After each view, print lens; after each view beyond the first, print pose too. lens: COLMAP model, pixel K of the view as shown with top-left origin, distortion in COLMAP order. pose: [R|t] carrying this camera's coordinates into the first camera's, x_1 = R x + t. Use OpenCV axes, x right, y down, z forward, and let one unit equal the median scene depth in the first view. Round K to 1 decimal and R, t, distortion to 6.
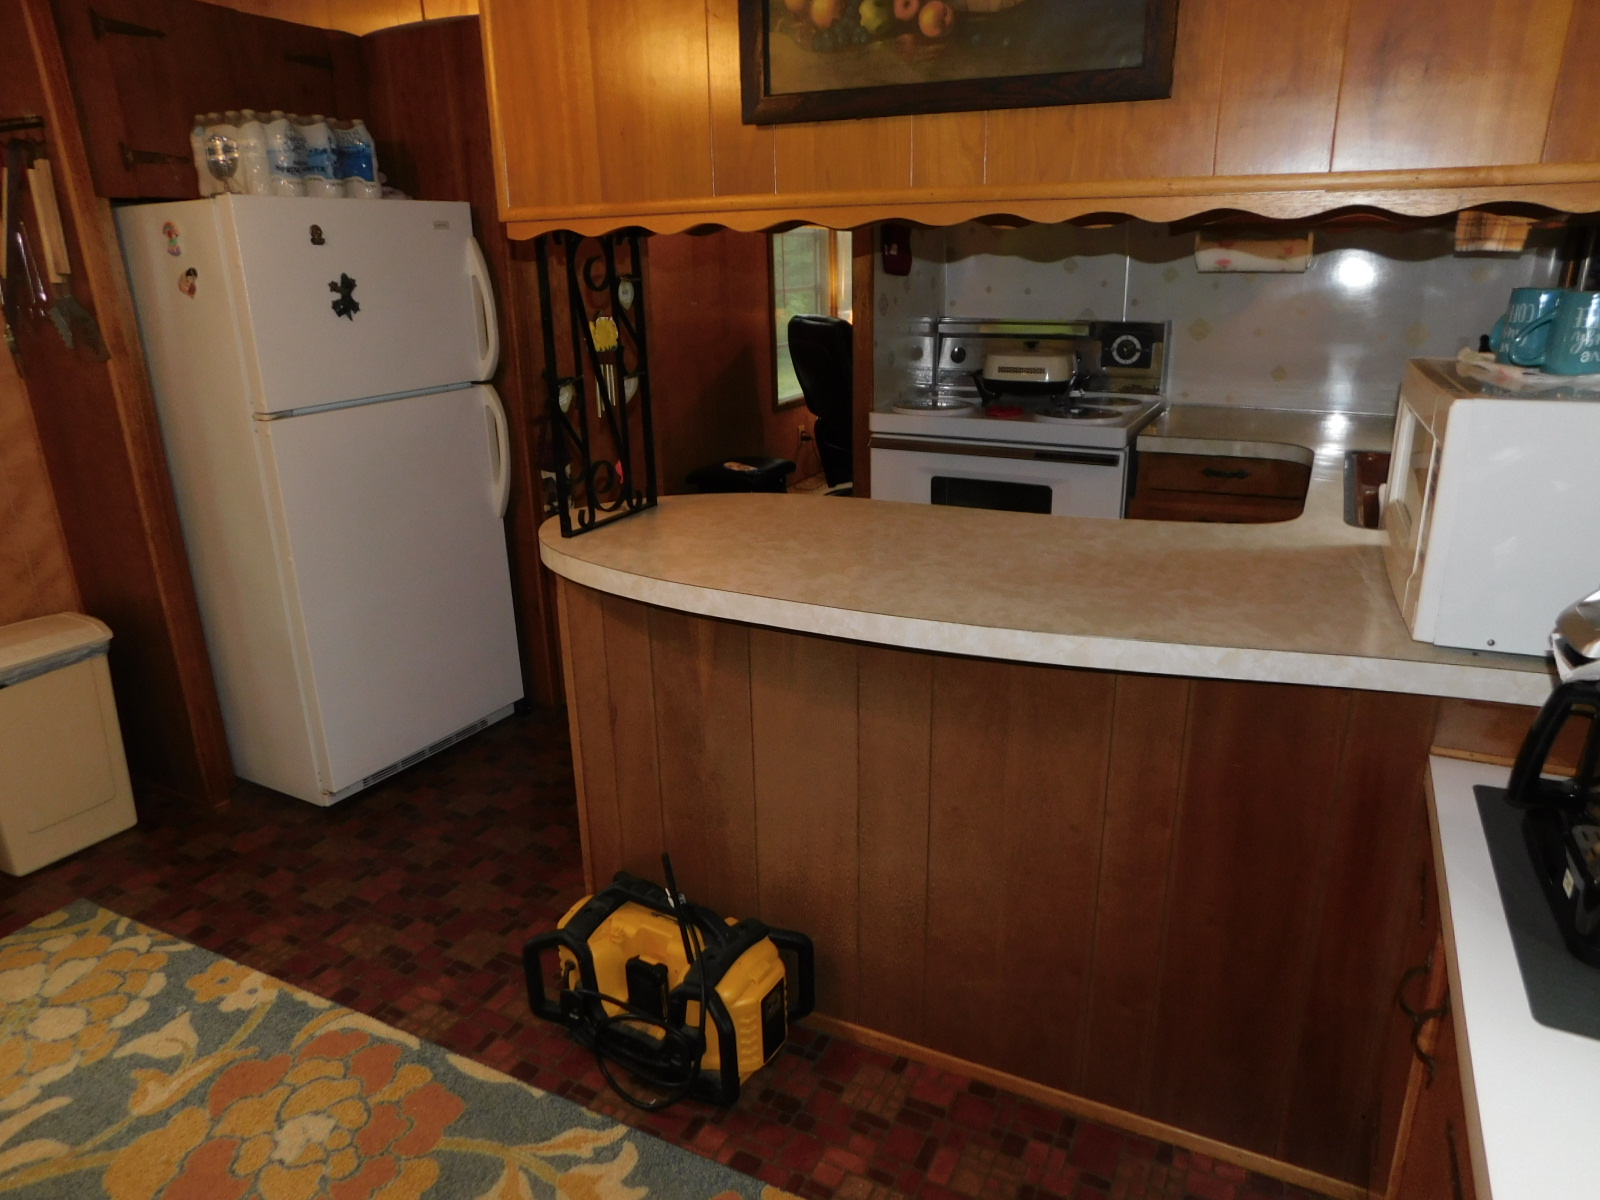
lens RADIAL K [[1050.6, 0, 805.8], [0, 1050.6, 595.4], [0, 0, 1]] dist [-0.072114, 0.055955]
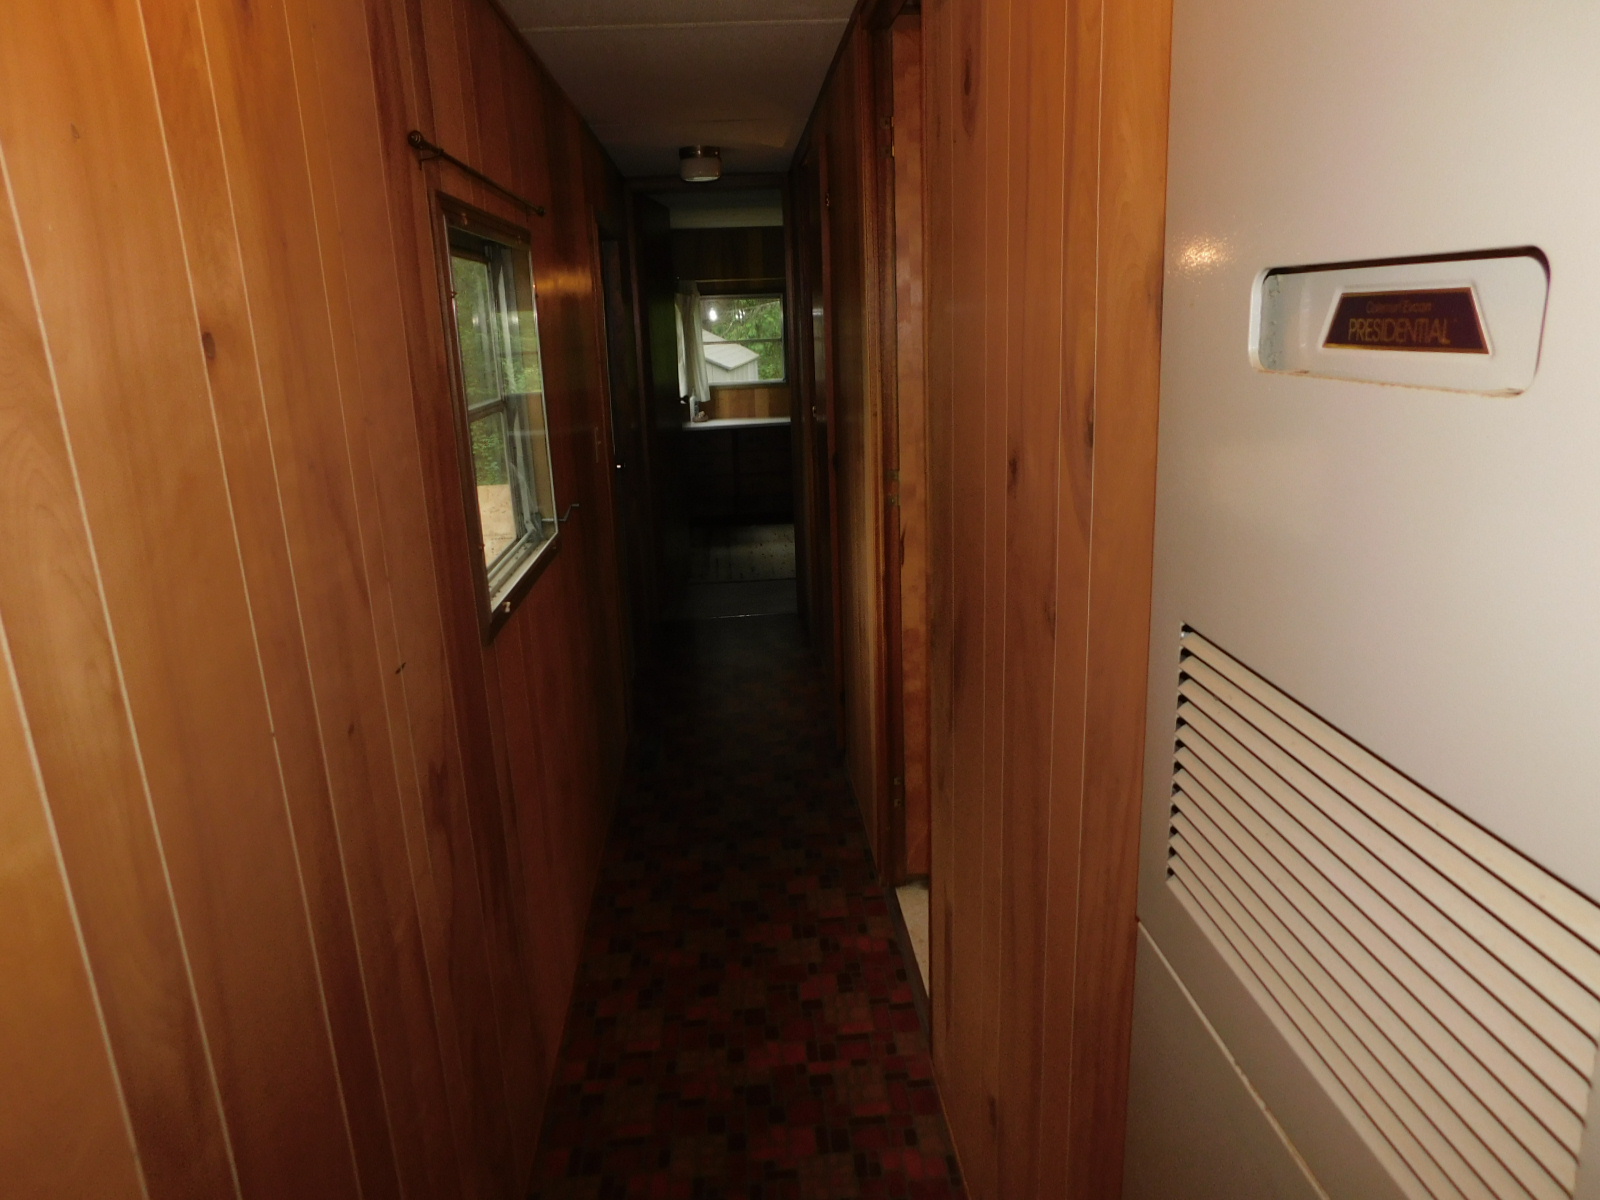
lens RADIAL K [[1050.6, 0, 805.8], [0, 1050.6, 595.4], [0, 0, 1]] dist [-0.072114, 0.055955]
pose [[-0.516528, -0.178416, 0.837476, -1.358913], [0.322326, 0.865597, 0.383207, -0.495889], [-0.793287, 0.467877, -0.389597, 1.406172]]
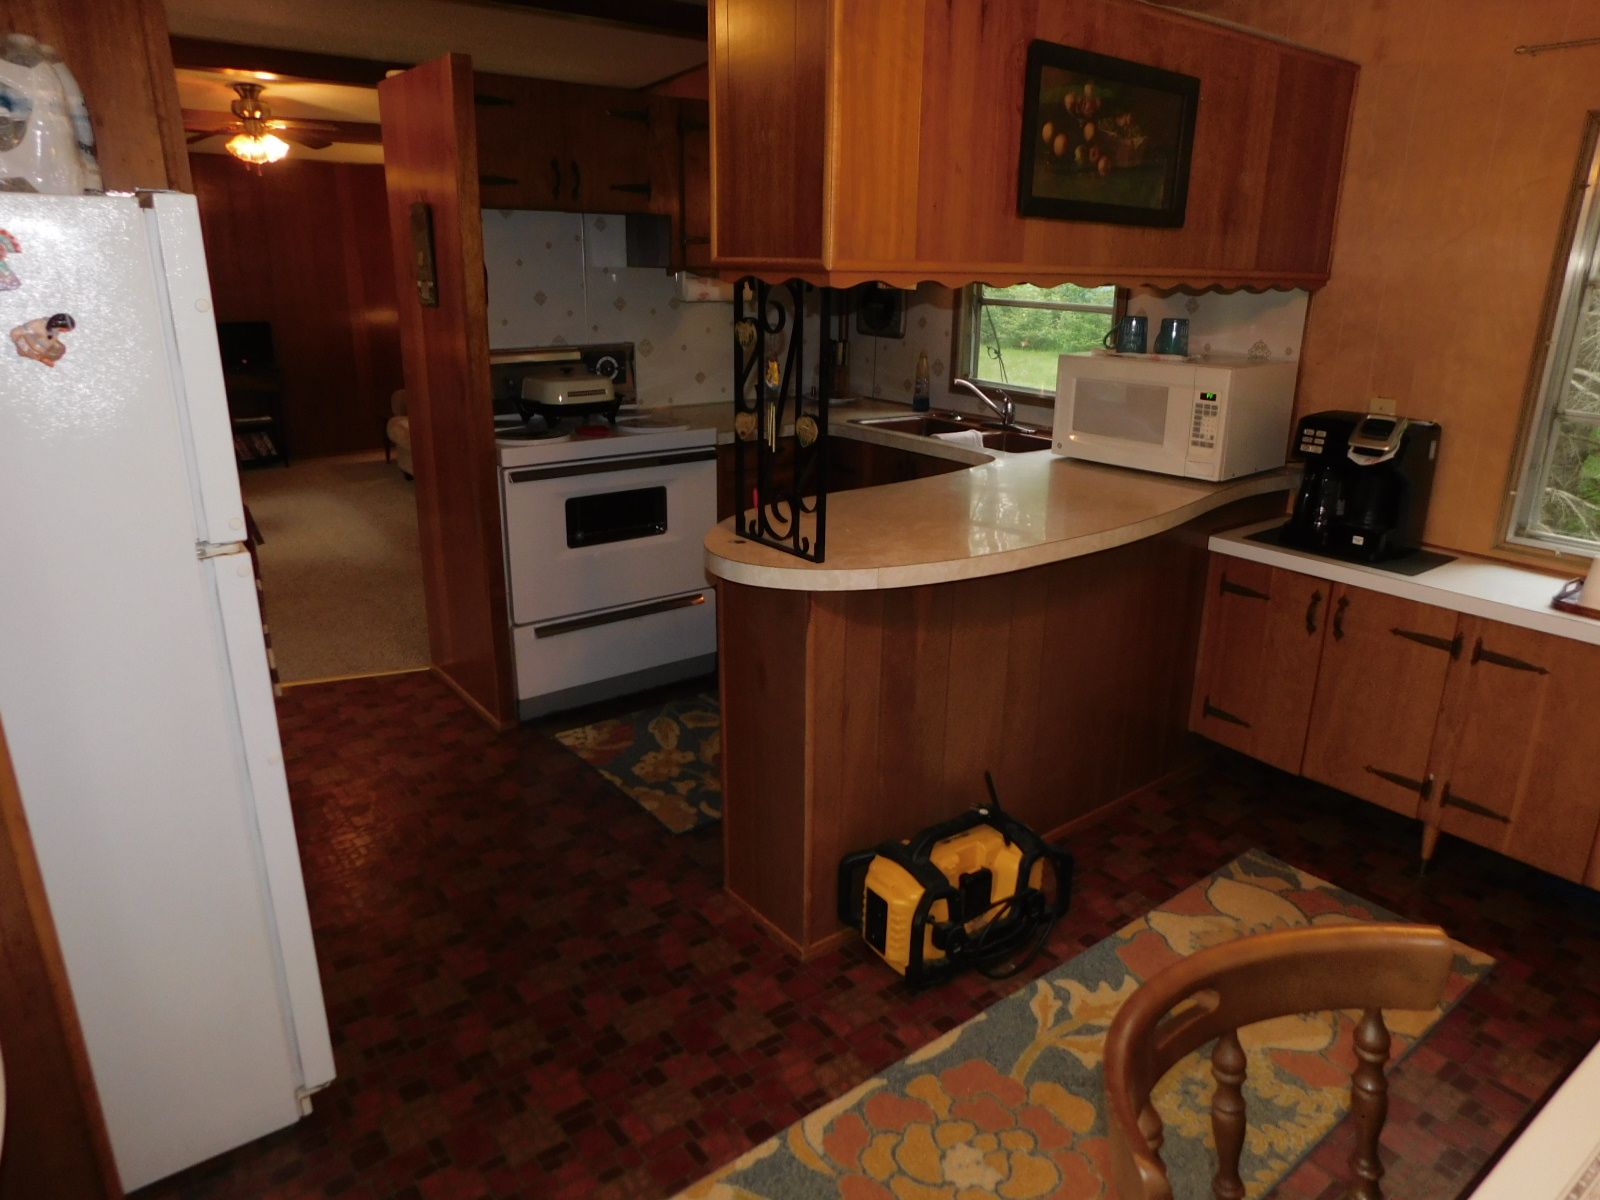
lens RADIAL K [[1050.6, 0, 805.8], [0, 1050.6, 595.4], [0, 0, 1]] dist [-0.072114, 0.055955]
pose [[0.429283, -0.249516, 0.868019, -1.130000], [0.260884, 0.954370, 0.145317, -0.176378], [-0.864671, 0.164070, 0.474790, 0.489010]]
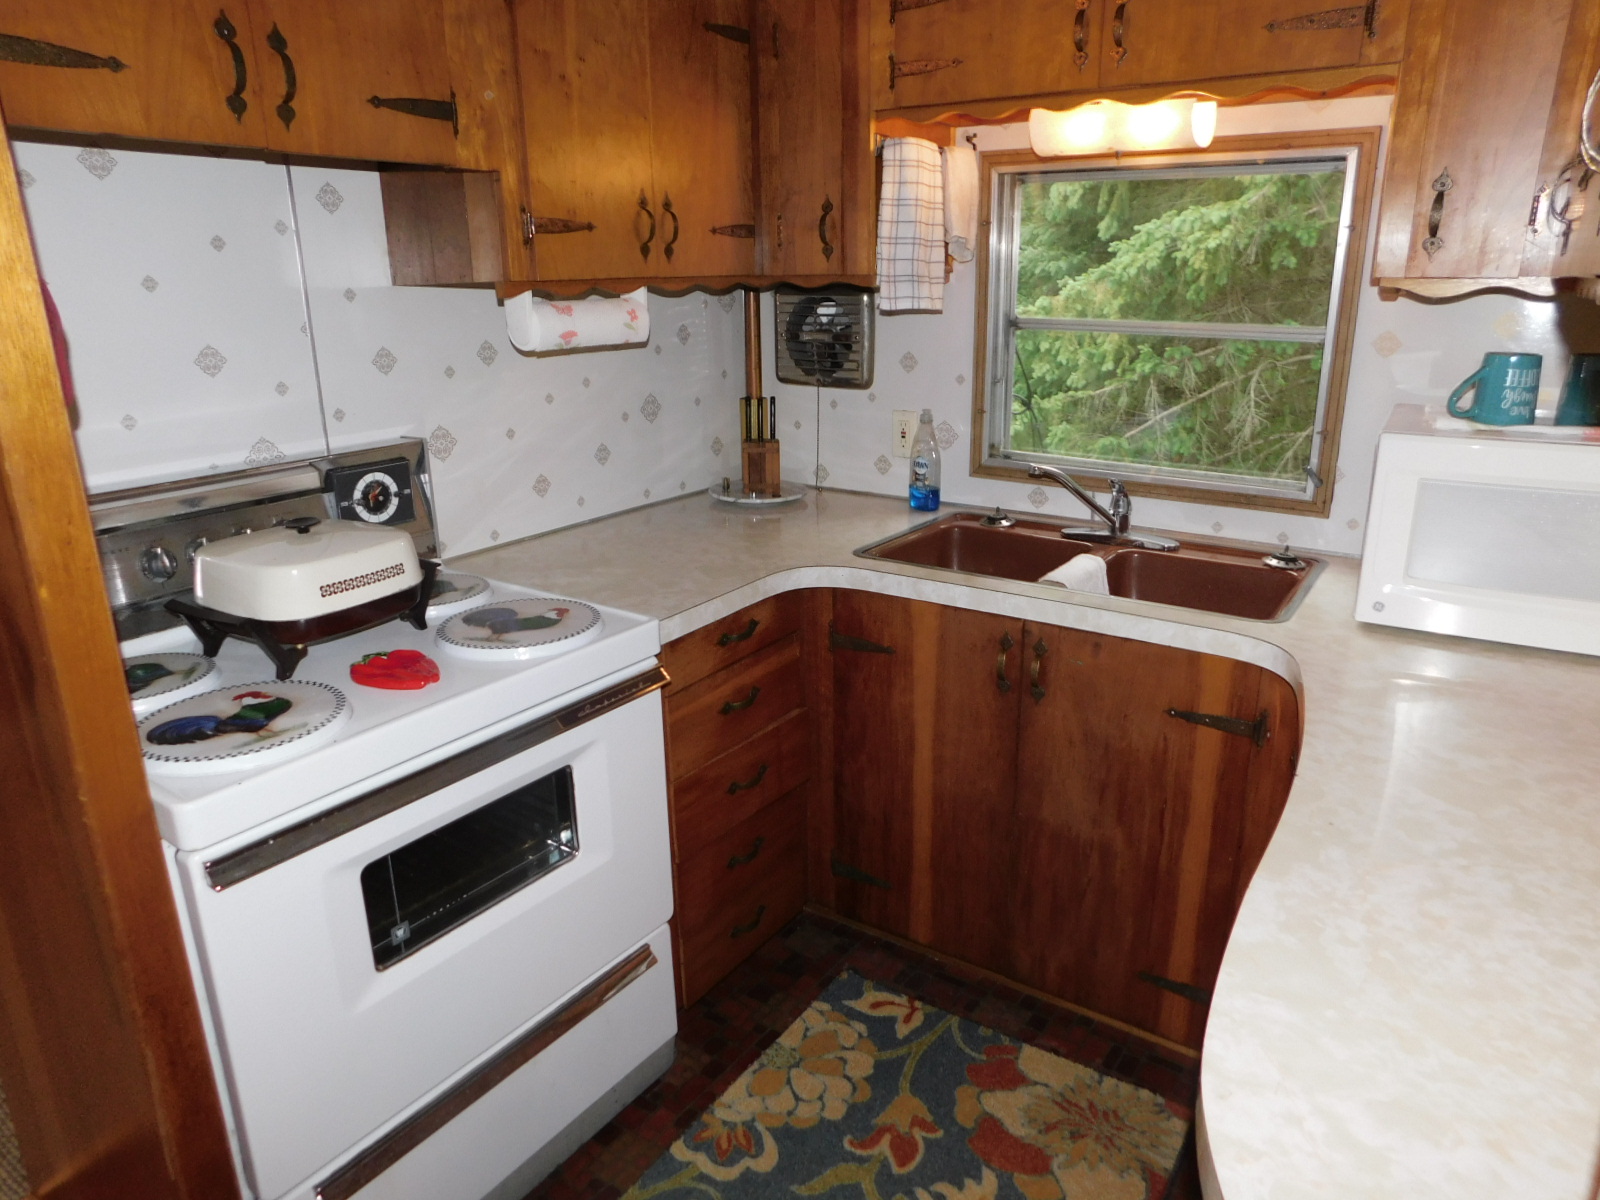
lens RADIAL K [[1050.6, 0, 805.8], [0, 1050.6, 595.4], [0, 0, 1]] dist [-0.072114, 0.055955]
pose [[0.136874, -0.277241, 0.951001, -0.353964], [0.318307, 0.921432, 0.222809, -0.398121], [-0.938055, 0.272213, 0.214368, 1.126023]]
